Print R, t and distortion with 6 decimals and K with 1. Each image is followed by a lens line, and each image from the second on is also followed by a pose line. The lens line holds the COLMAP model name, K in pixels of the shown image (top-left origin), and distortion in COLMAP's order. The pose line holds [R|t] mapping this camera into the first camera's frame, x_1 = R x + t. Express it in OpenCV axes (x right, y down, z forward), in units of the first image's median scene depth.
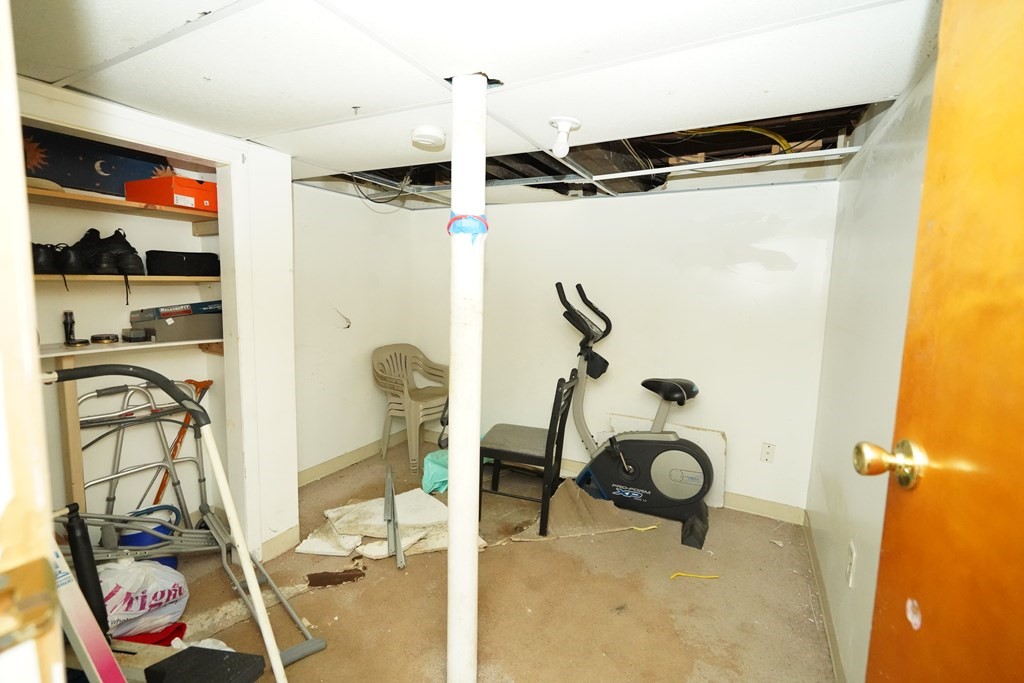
lens RADIAL K [[462.7, 0, 506.8], [0, 462.7, 336.7], [0, 0, 1]] dist [-0.000516, 0.000190]
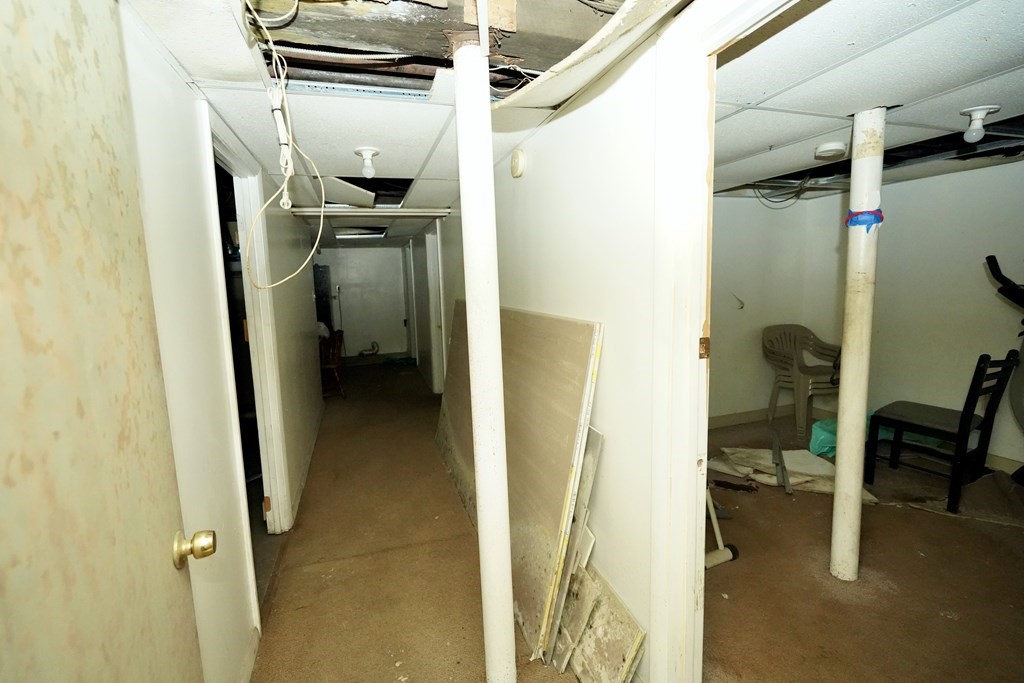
lens RADIAL K [[462.7, 0, 506.8], [0, 462.7, 336.7], [0, 0, 1]] dist [-0.000516, 0.000190]
pose [[0.726245, 0.034882, -0.686550, 0.051242], [-0.026834, 0.999389, 0.022391, 0.053224], [0.686912, 0.002162, 0.726738, -0.365211]]
